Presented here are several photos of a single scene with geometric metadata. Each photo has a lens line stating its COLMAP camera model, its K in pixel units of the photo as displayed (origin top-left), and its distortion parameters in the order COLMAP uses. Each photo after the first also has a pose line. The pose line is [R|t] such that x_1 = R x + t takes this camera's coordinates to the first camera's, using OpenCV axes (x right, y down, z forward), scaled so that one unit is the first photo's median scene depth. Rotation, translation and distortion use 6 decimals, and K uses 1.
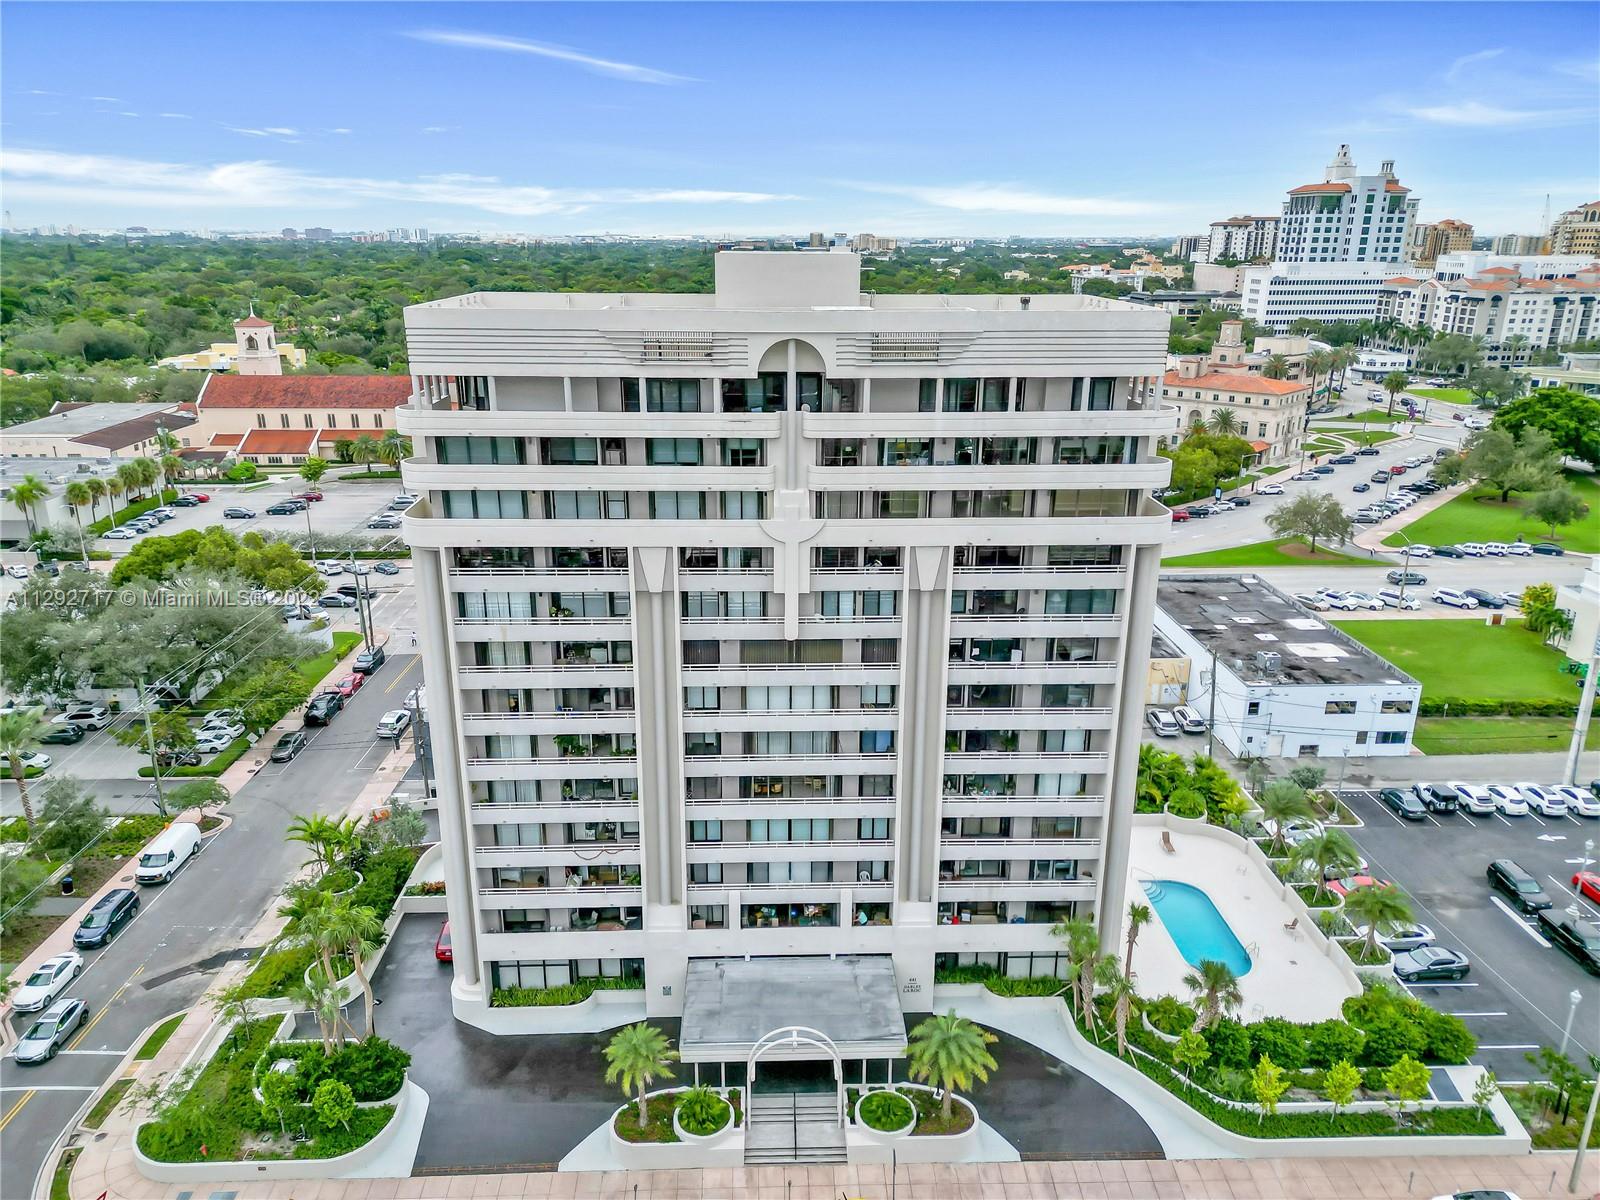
lens RADIAL K [[1114.4, 0, 800.0], [0, 1114.4, 600.0], [0, 0, 1]] dist [0.048170, -0.027186]
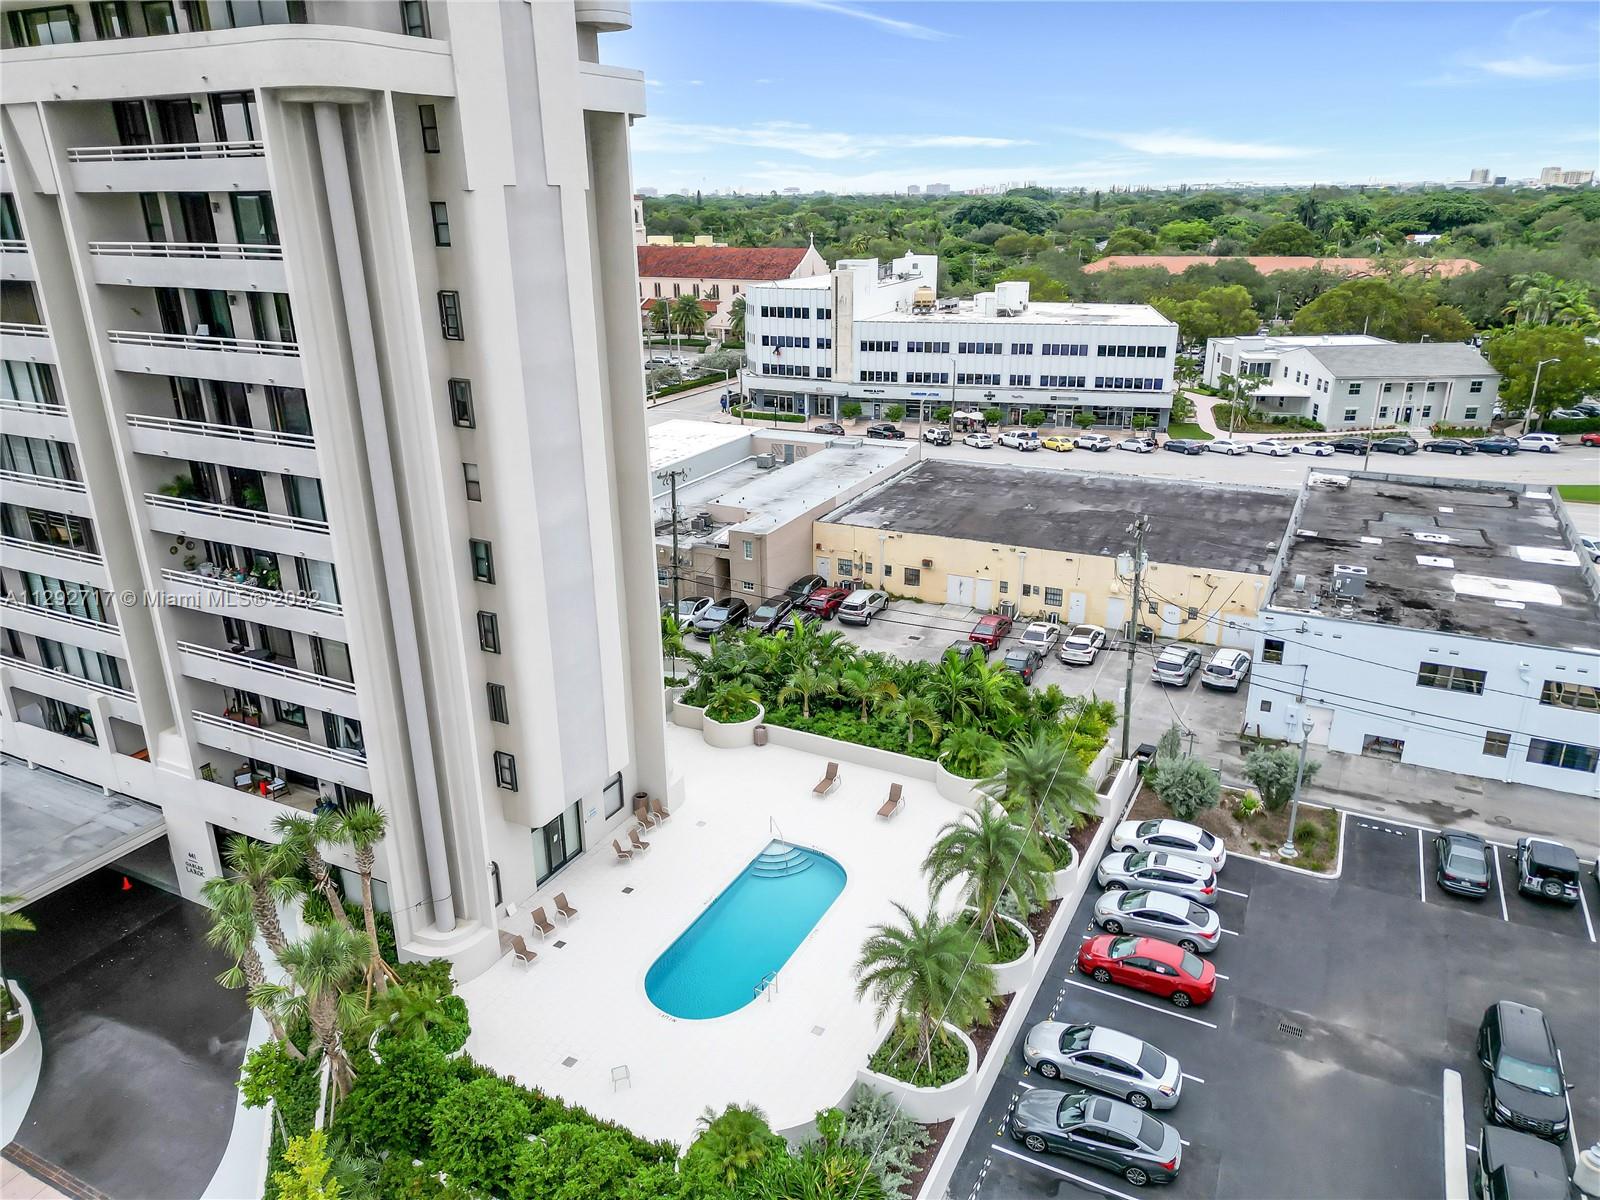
lens RADIAL K [[1114.4, 0, 800.0], [0, 1114.4, 600.0], [0, 0, 1]] dist [0.048170, -0.027186]
pose [[0.870934, 0.152113, -0.467264, 0.502115], [-0.135334, 0.988359, 0.069500, 0.069736], [0.472397, 0.002707, 0.881382, 0.420365]]
